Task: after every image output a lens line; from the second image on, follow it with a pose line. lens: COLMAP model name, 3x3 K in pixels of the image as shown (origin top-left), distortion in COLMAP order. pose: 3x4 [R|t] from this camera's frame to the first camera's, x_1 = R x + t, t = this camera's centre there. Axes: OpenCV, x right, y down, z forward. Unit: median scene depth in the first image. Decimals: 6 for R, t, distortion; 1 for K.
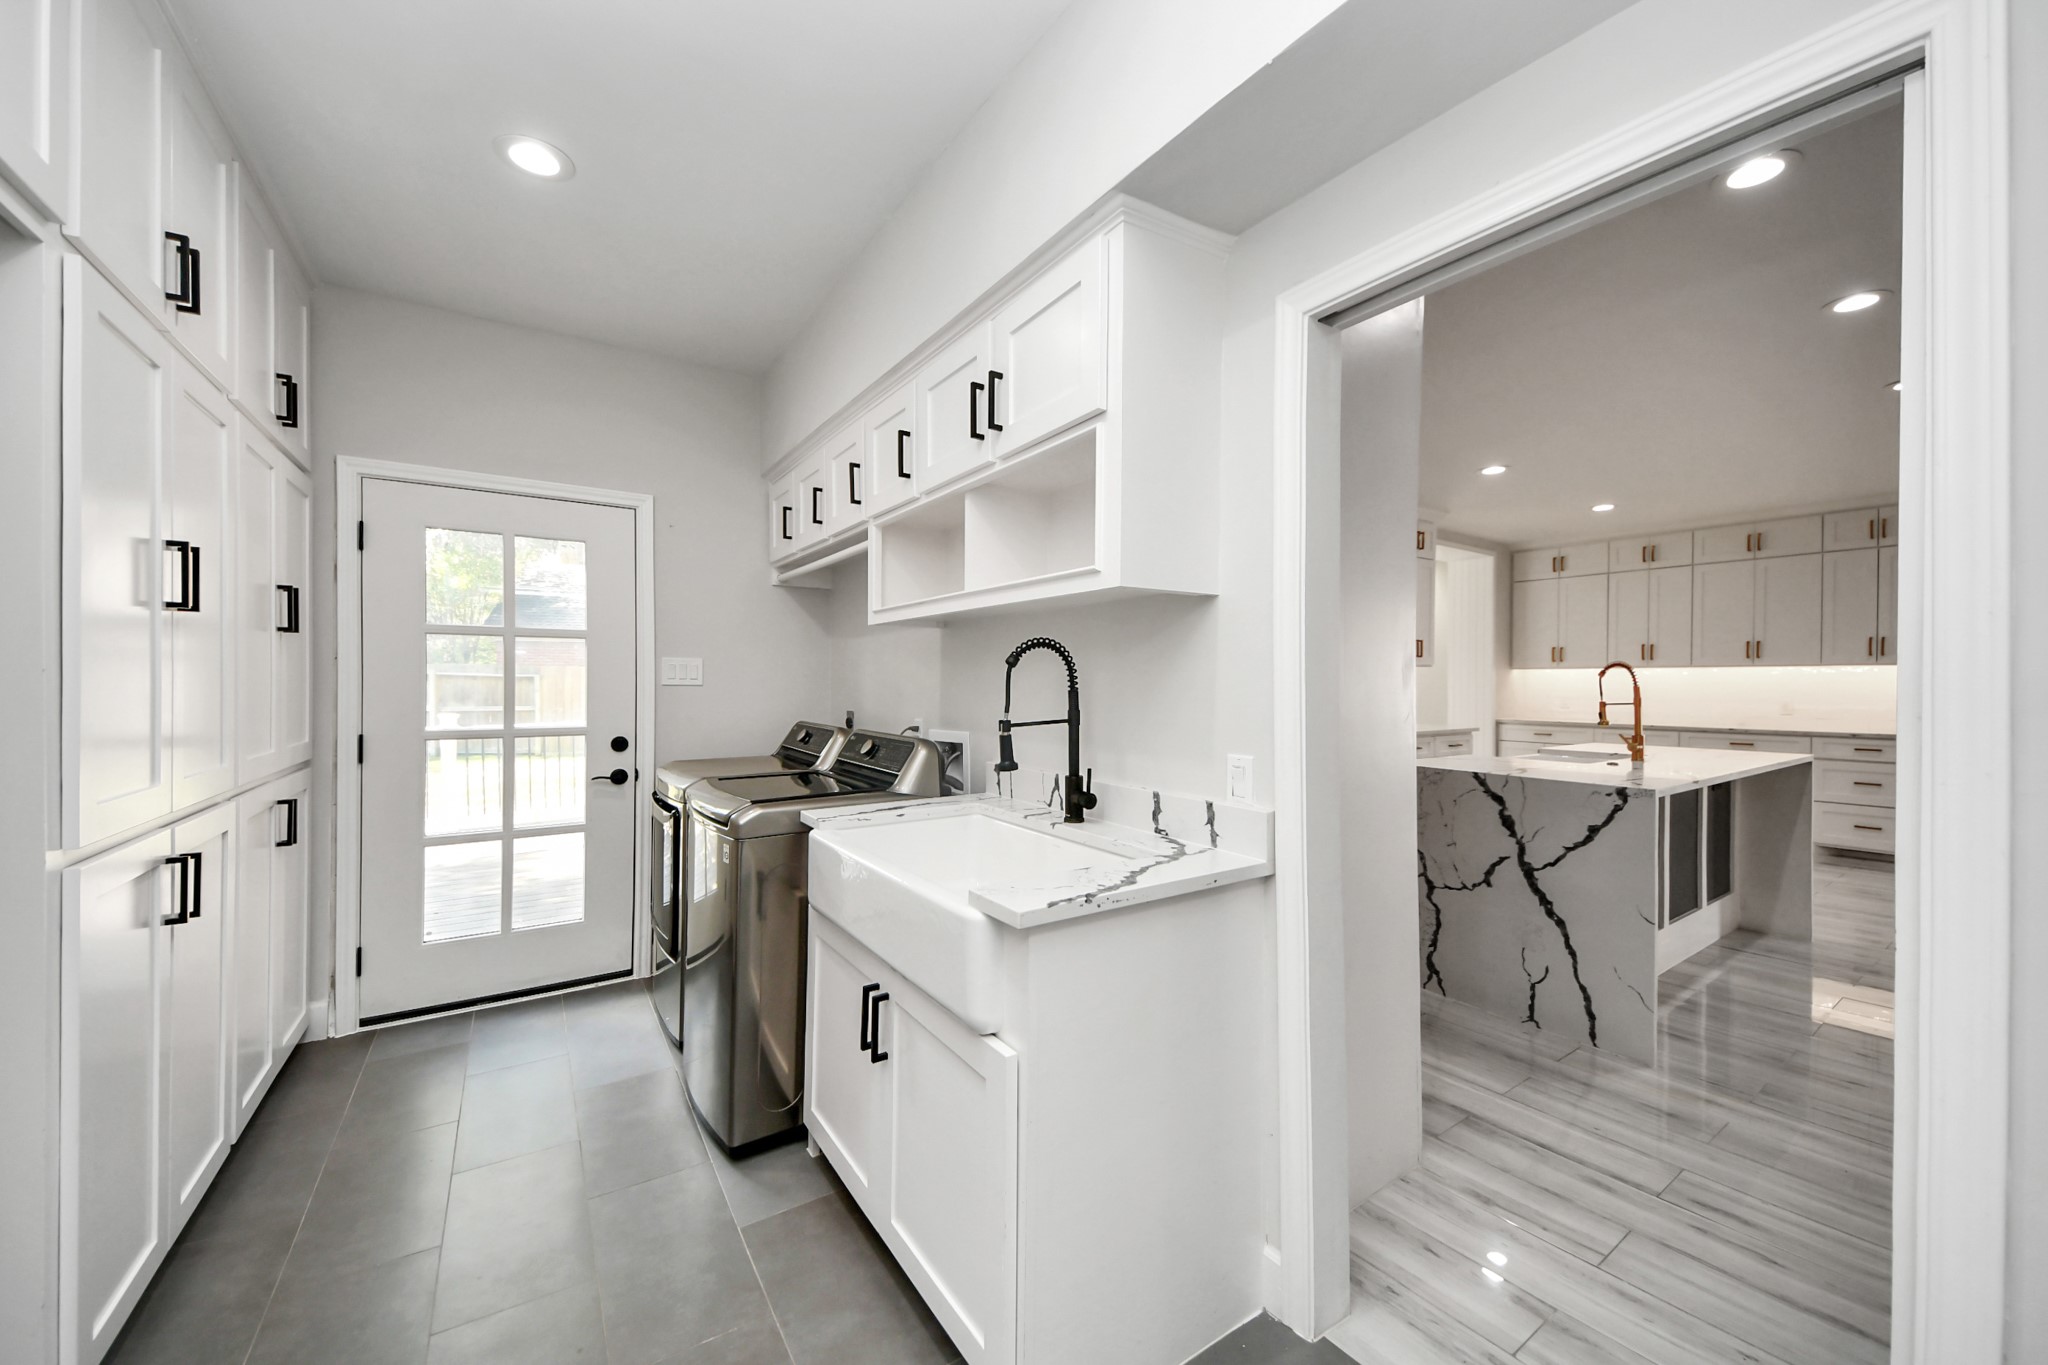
lens RADIAL K [[745.5, 0, 1061.0], [0, 745.5, 676.1], [0, 0, 1]] dist [0.009964, -0.007679]
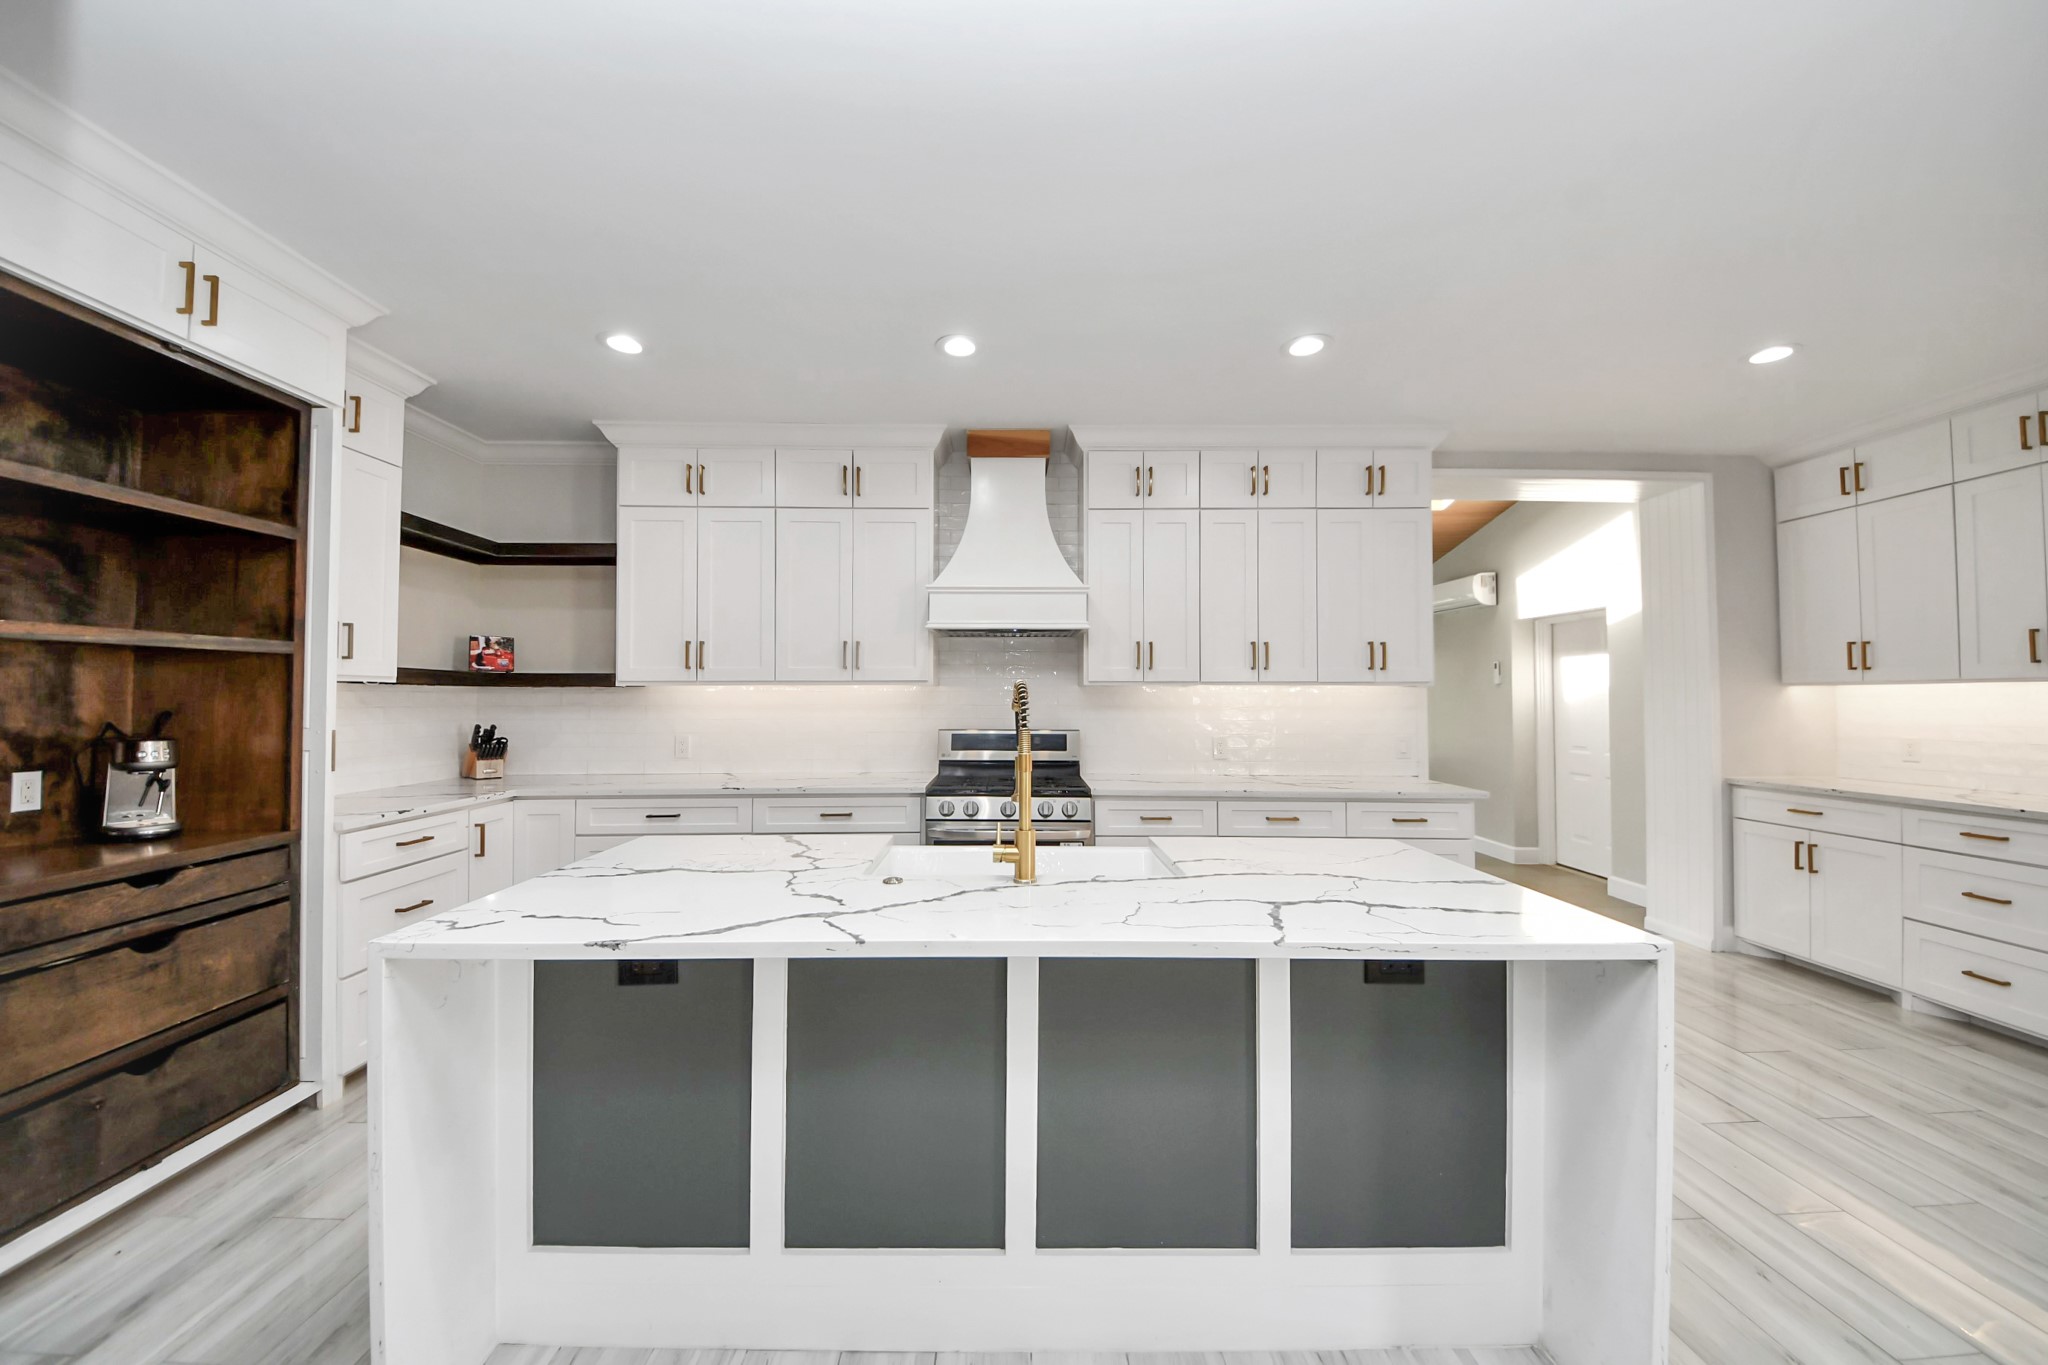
lens RADIAL K [[745.5, 0, 1001.9], [0, 745.5, 674.3], [0, 0, 1]] dist [0.009964, -0.007679]
pose [[0.818793, -0.022642, -0.573642, 0.583633], [0.006321, 0.999517, -0.030429, -0.006657], [0.574054, 0.021289, 0.818541, 0.312579]]
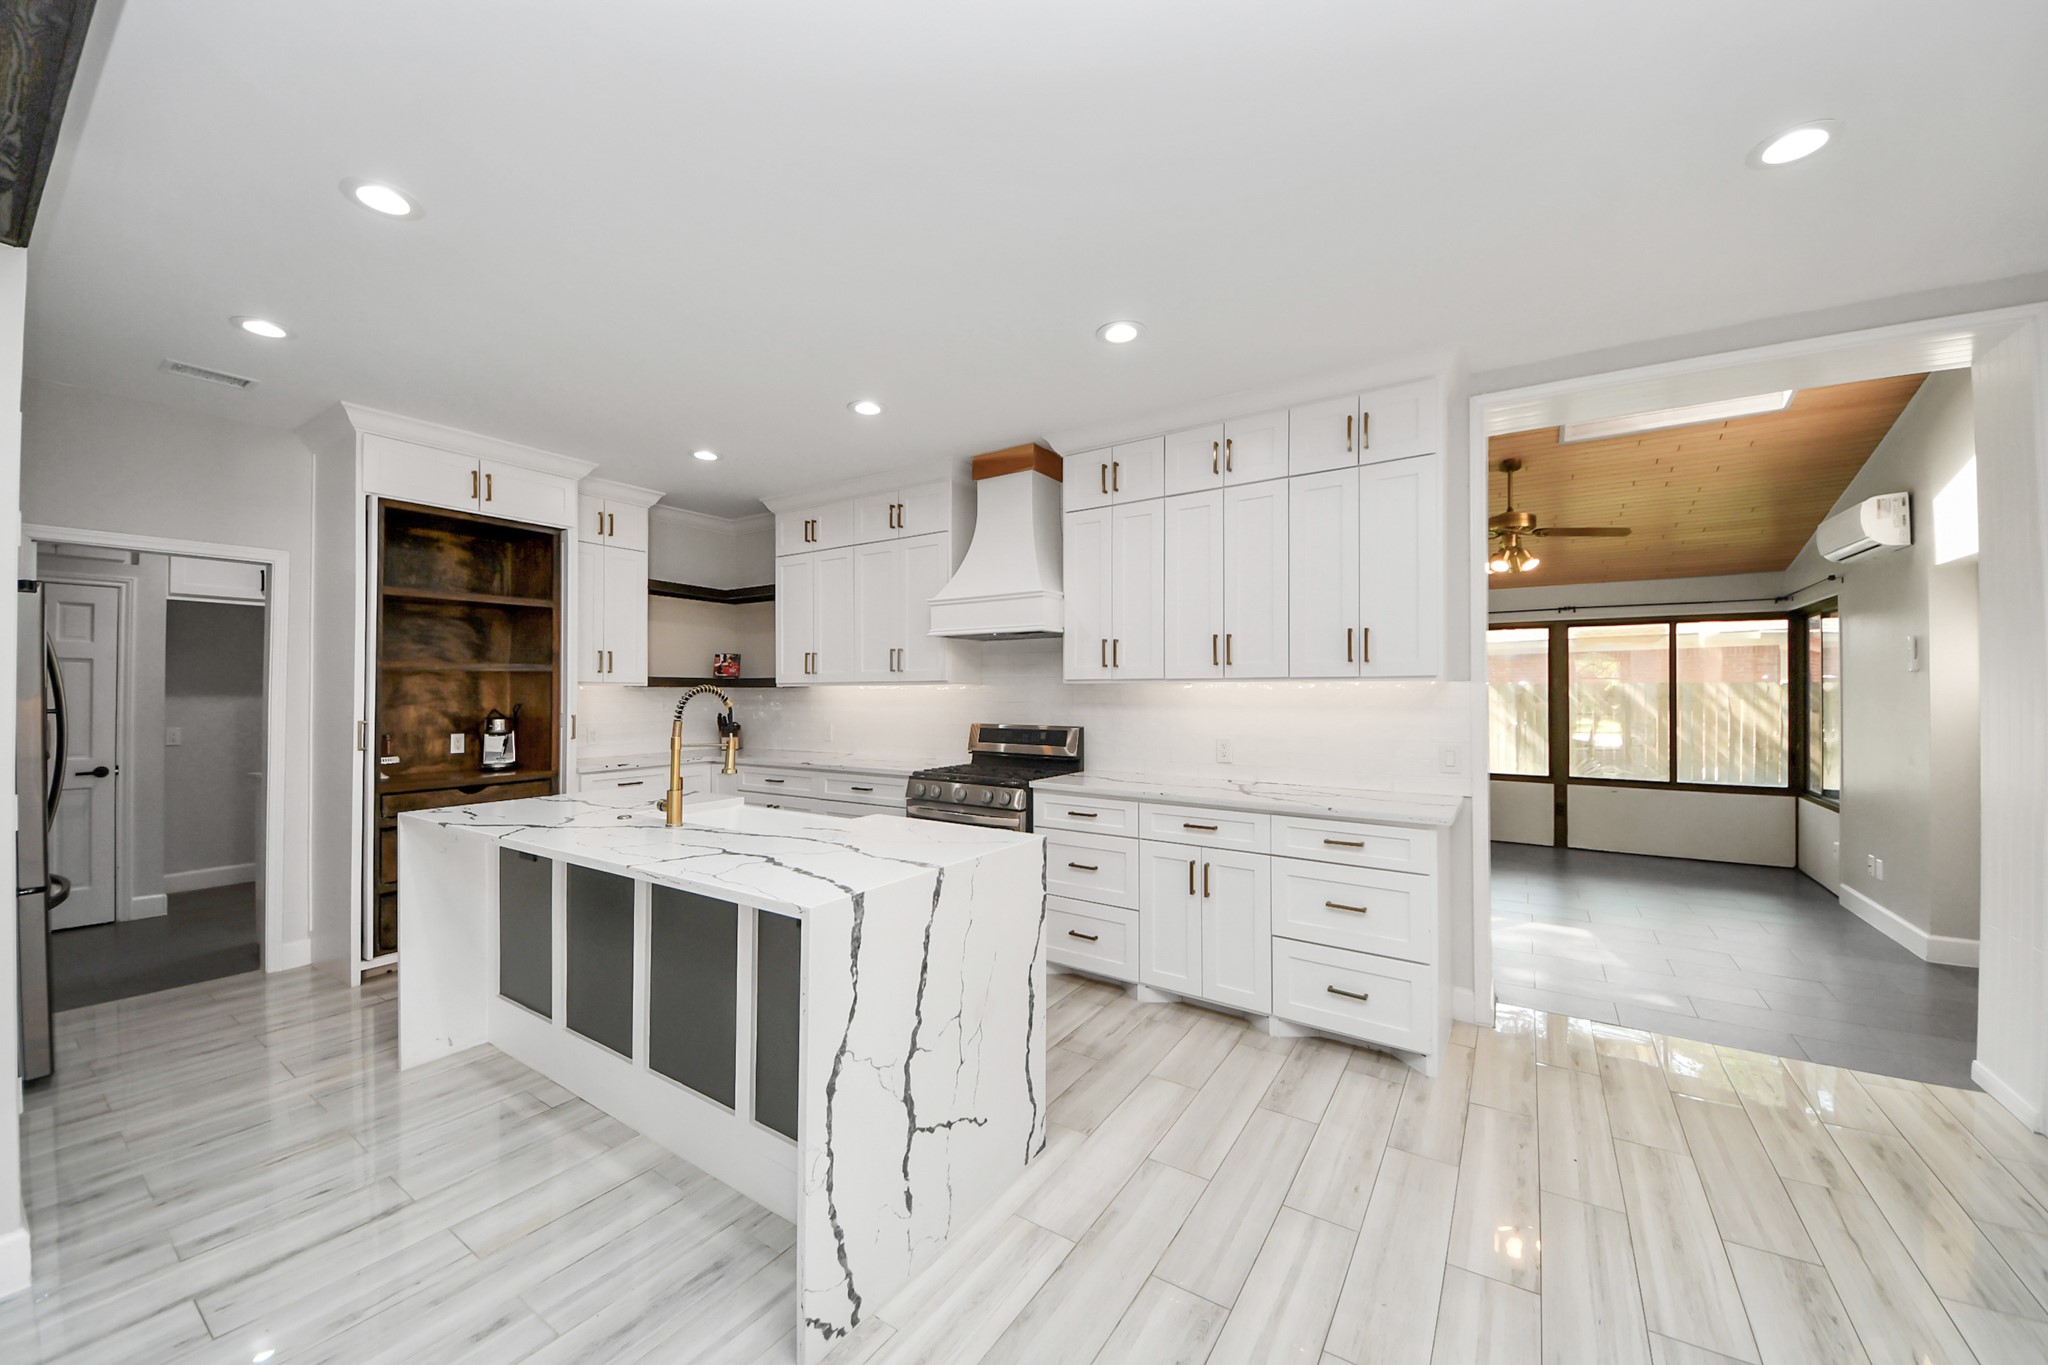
lens RADIAL K [[745.5, 0, 1000.9], [0, 745.5, 693.2], [0, 0, 1]] dist [0.009964, -0.007679]
pose [[0.351788, -0.002884, -0.936075, 0.880486], [0.008751, 0.999962, 0.000208, -0.008481], [0.936039, -0.008265, 0.351800, 0.586973]]
